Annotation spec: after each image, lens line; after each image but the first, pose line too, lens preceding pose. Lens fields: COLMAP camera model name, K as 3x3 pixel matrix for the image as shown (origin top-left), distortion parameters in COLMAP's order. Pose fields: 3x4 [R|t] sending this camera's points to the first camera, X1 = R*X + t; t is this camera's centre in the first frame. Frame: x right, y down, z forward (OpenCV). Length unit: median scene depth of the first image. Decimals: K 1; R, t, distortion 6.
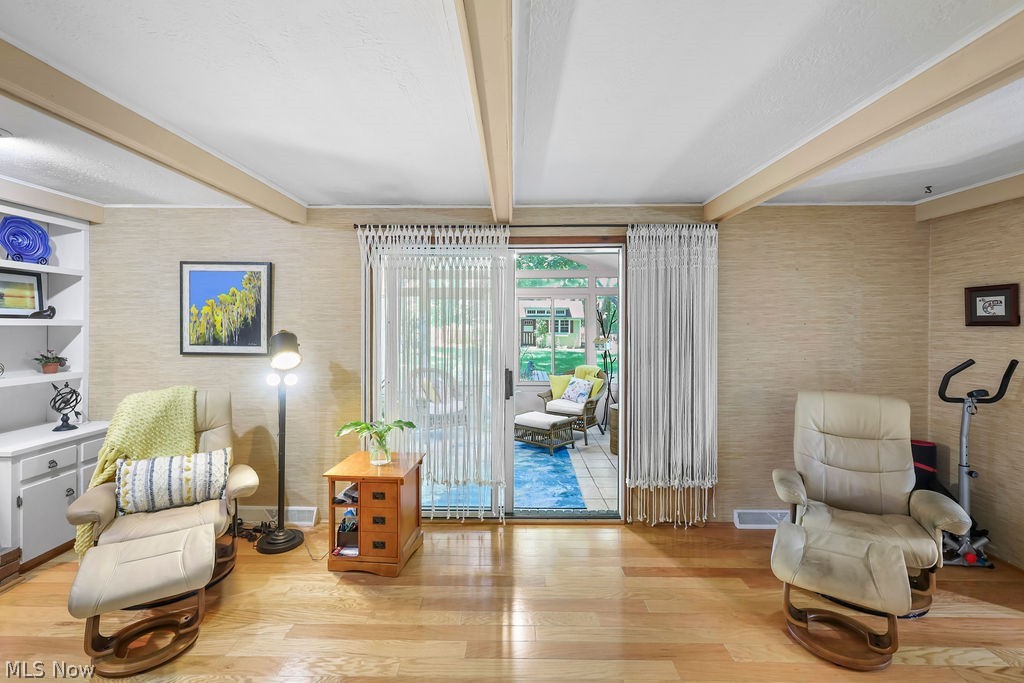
lens RADIAL K [[452.9, 0, 511.2], [0, 452.9, 330.5], [0, 0, 1]] dist [0.001963, 0.000468]
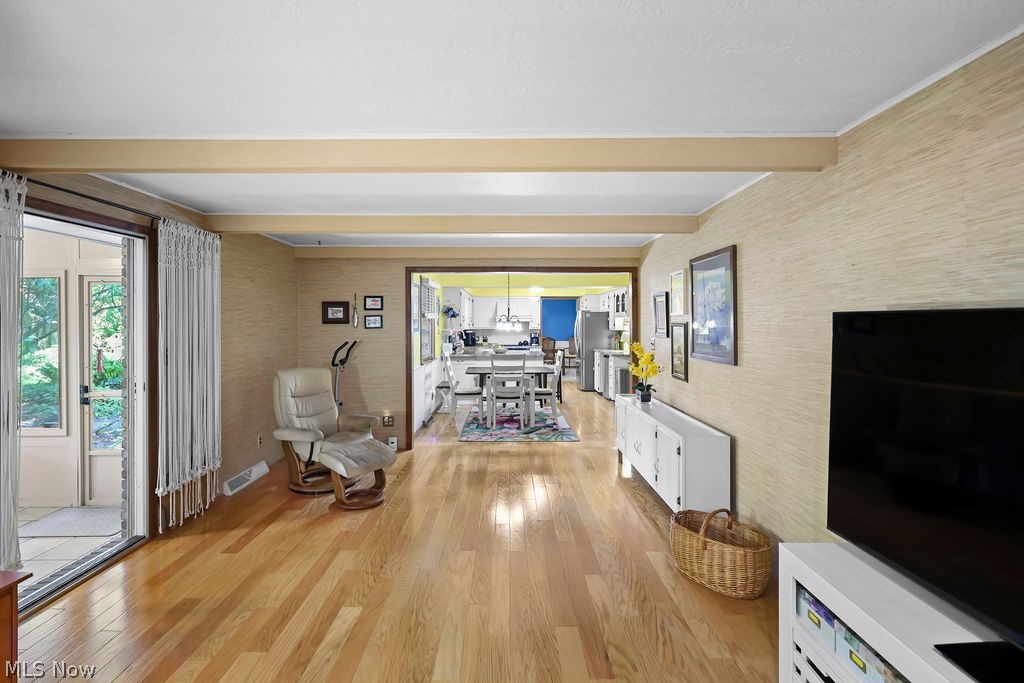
lens RADIAL K [[452.9, 0, 510.2], [0, 452.9, 335.6], [0, 0, 1]] dist [0.001963, 0.000468]
pose [[-0.012099, -0.030791, 0.999453, -0.702890], [0.011182, 0.999459, 0.030927, -0.009758], [-0.999864, 0.011550, -0.011748, 0.289302]]
